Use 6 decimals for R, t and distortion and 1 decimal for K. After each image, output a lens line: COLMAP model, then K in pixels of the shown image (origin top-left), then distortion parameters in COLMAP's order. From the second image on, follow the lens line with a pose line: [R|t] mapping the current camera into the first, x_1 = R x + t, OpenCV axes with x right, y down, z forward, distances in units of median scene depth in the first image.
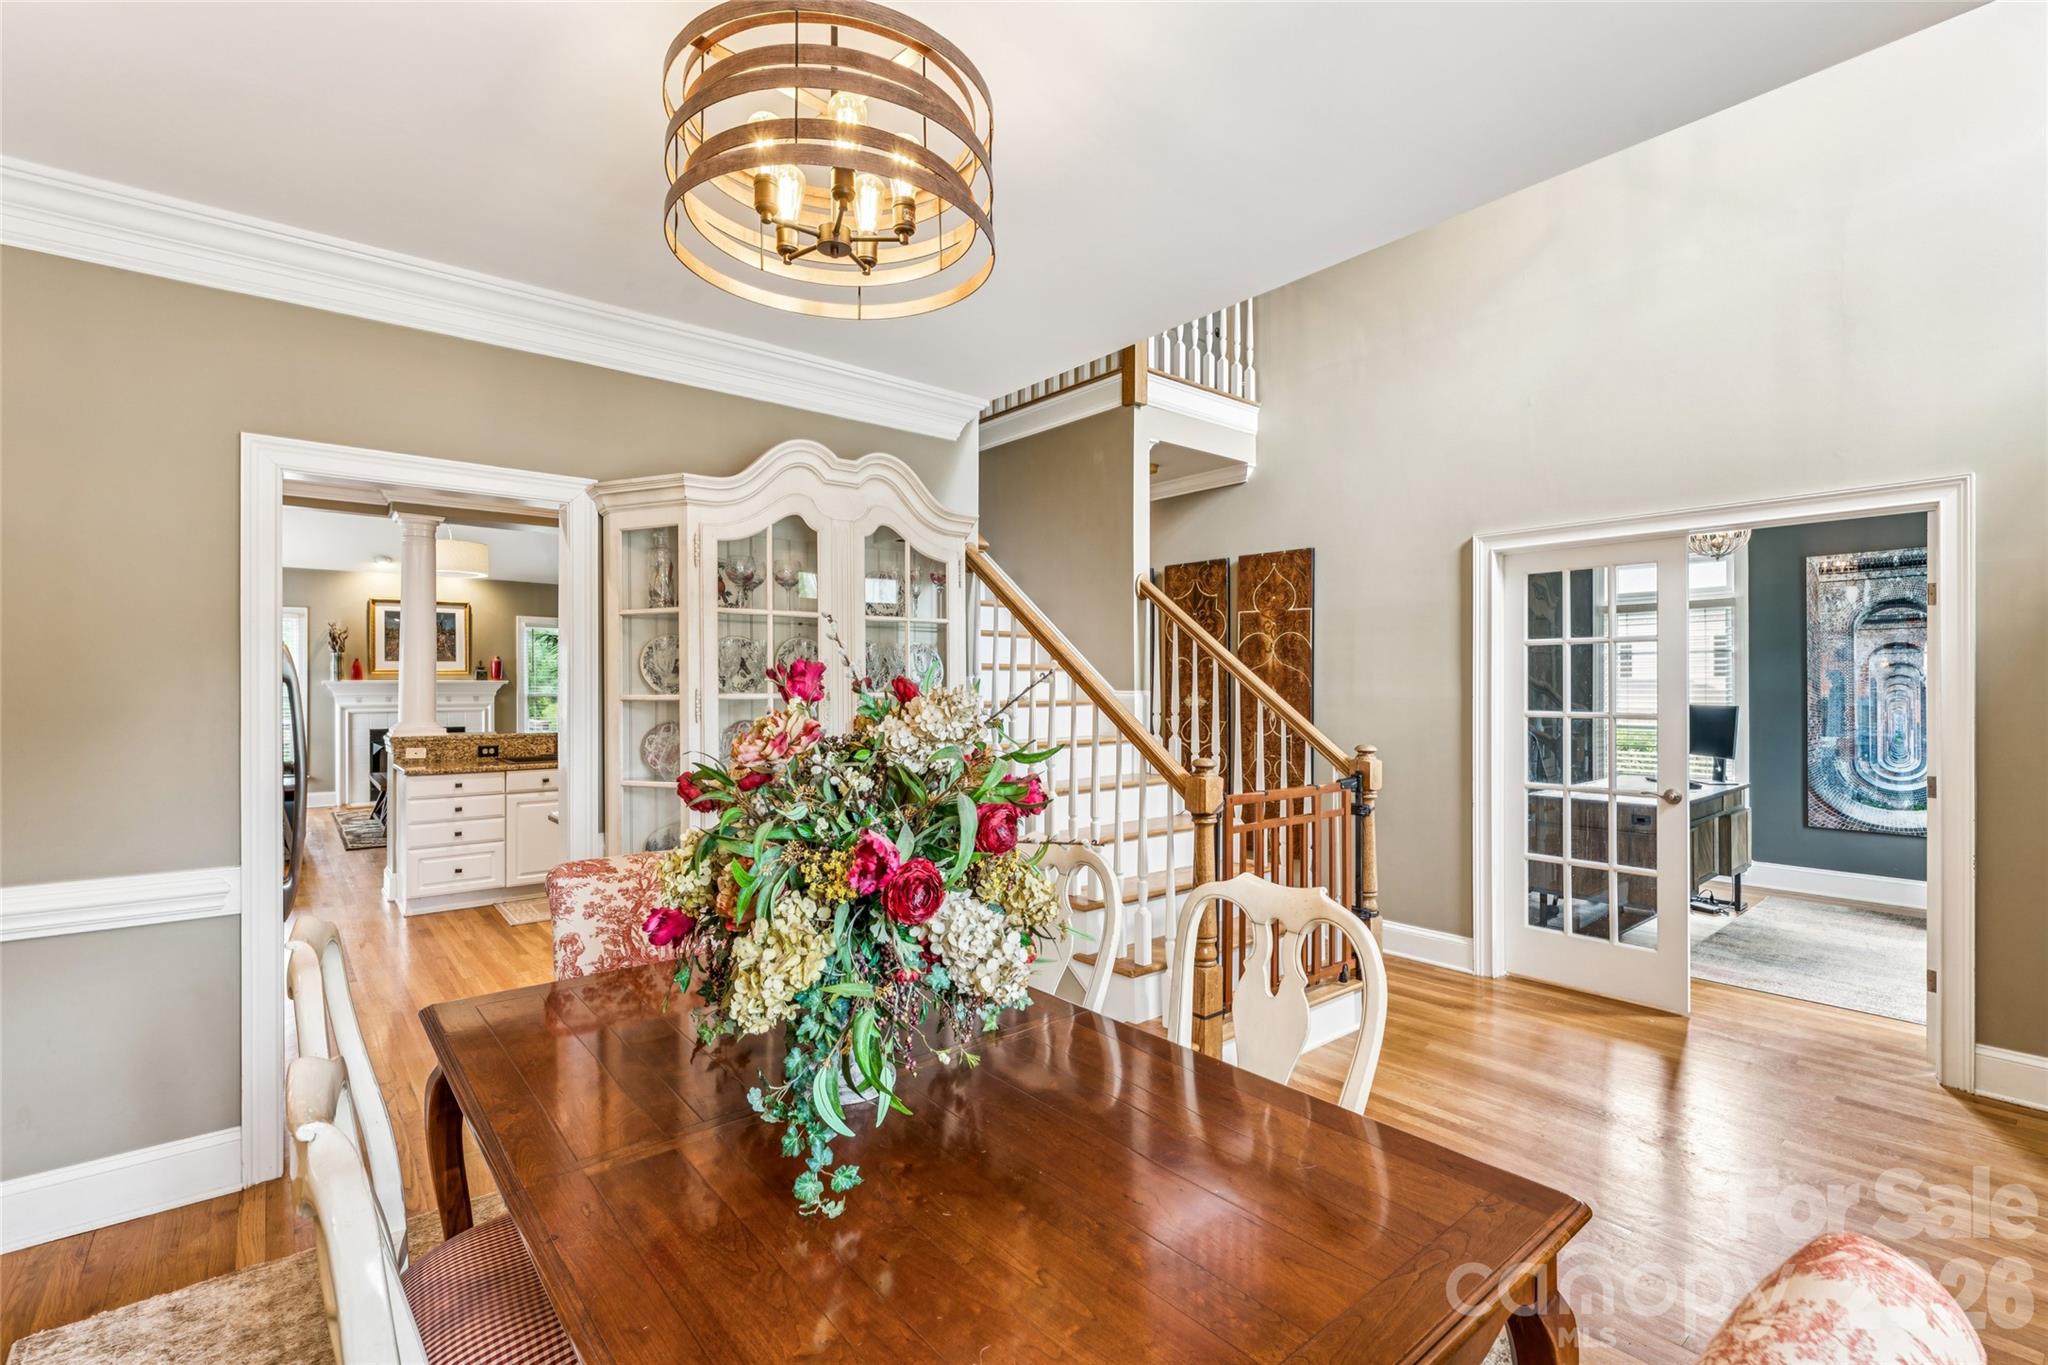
lens RADIAL K [[915.4, 0, 1024.0], [0, 915.4, 682.5], [0, 0, 1]] dist [0.002002, 0.000177]
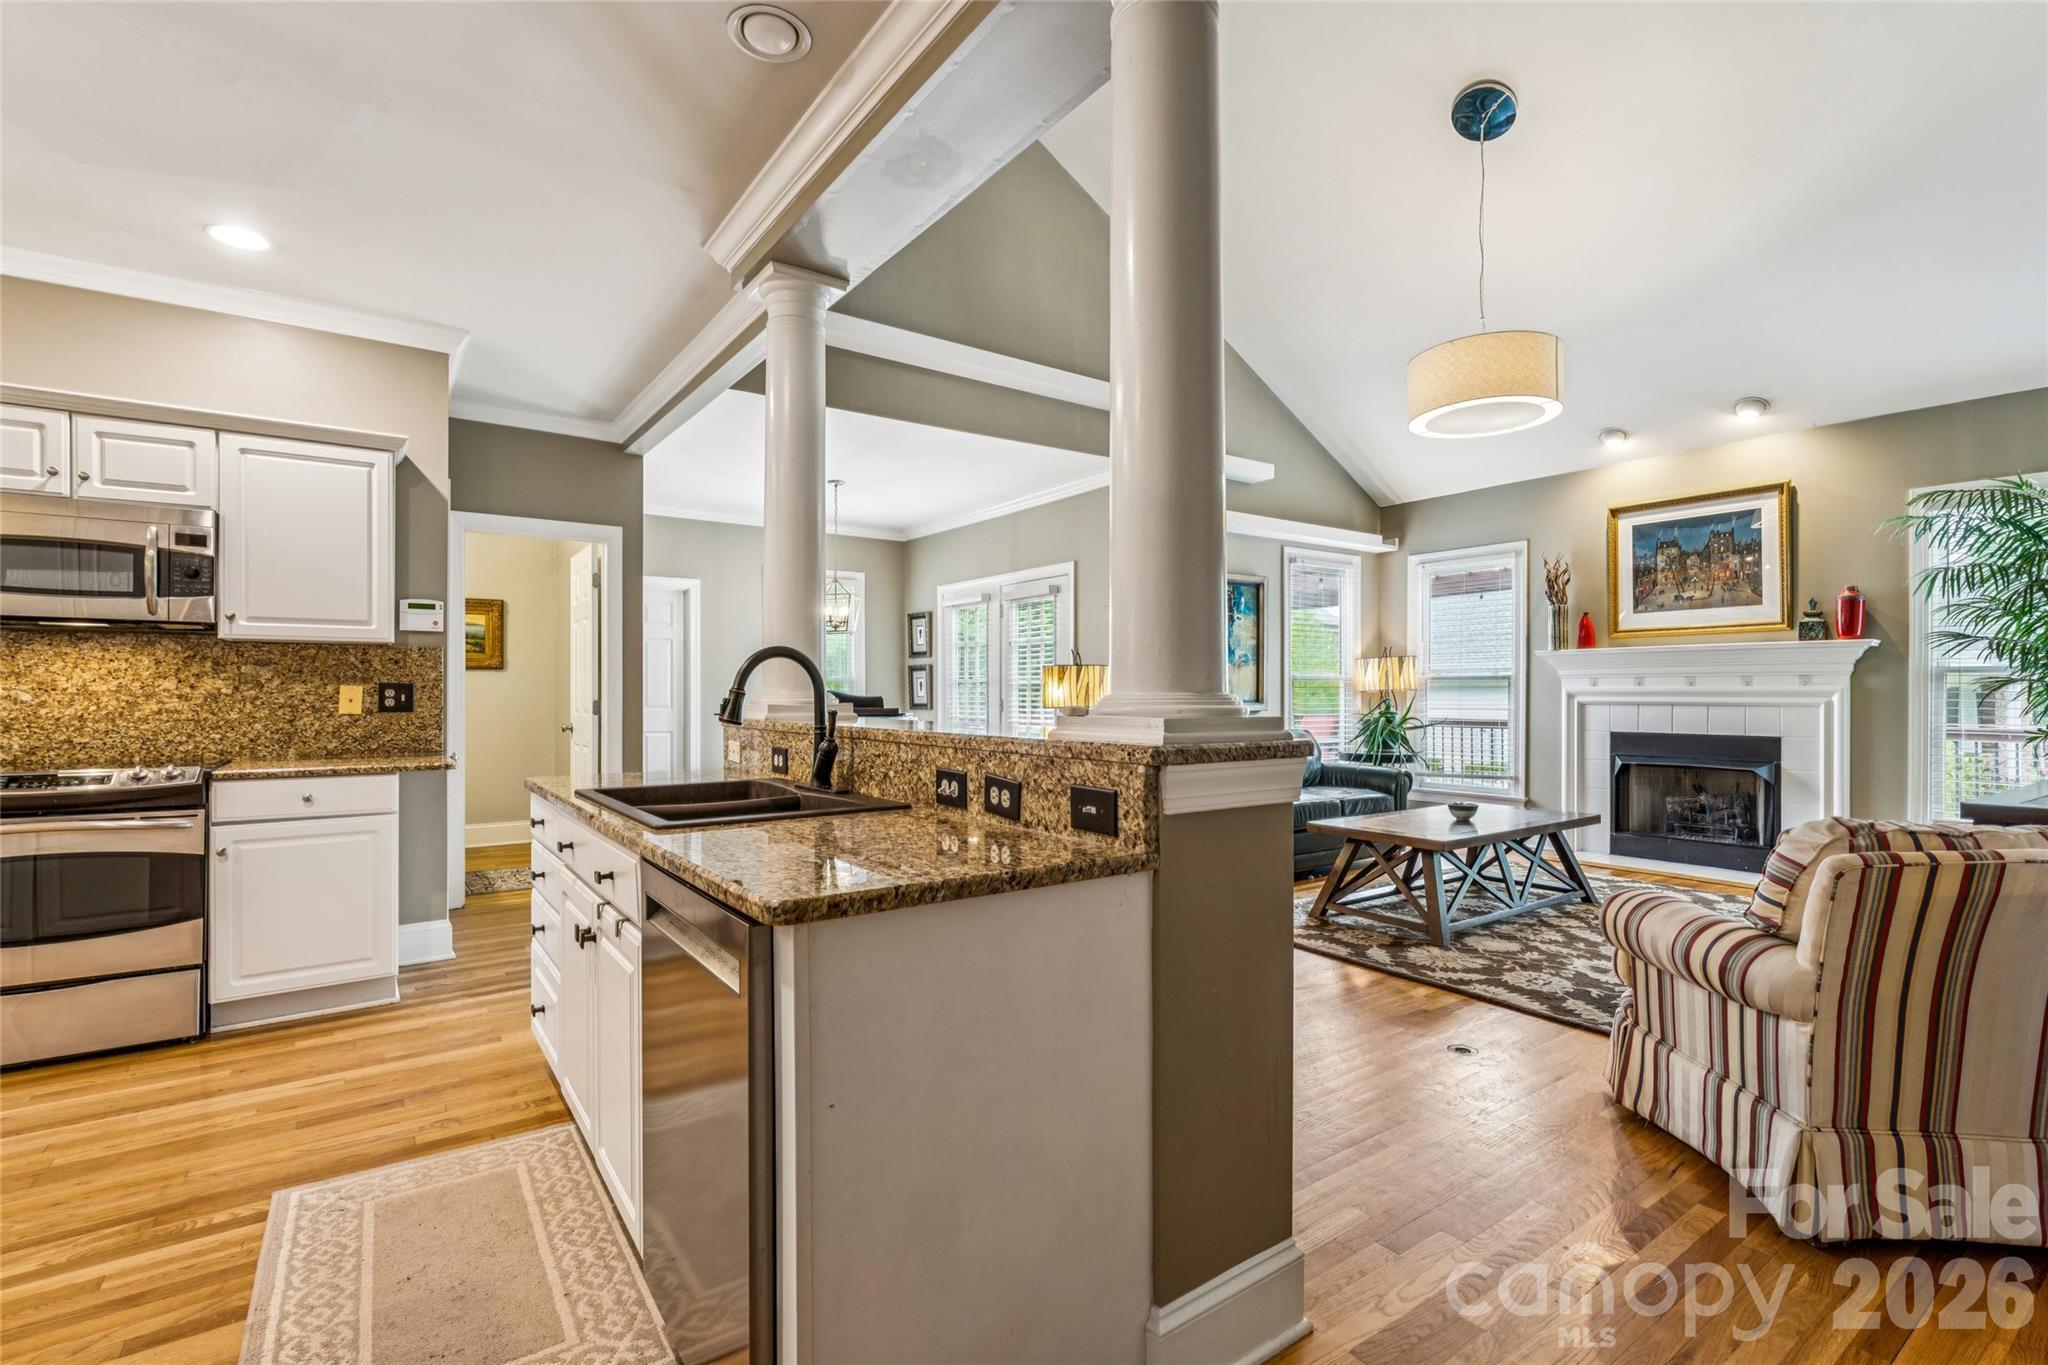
lens RADIAL K [[934.9, 0, 1033.3], [0, 934.9, 693.9], [0, 0, 1]] dist [-0.000062, 0.000125]
pose [[-0.070270, 0.003411, -0.997522, -0.089157], [0.002015, 0.999993, 0.003278, 0.023932], [0.997526, -0.001780, -0.070276, 0.669684]]
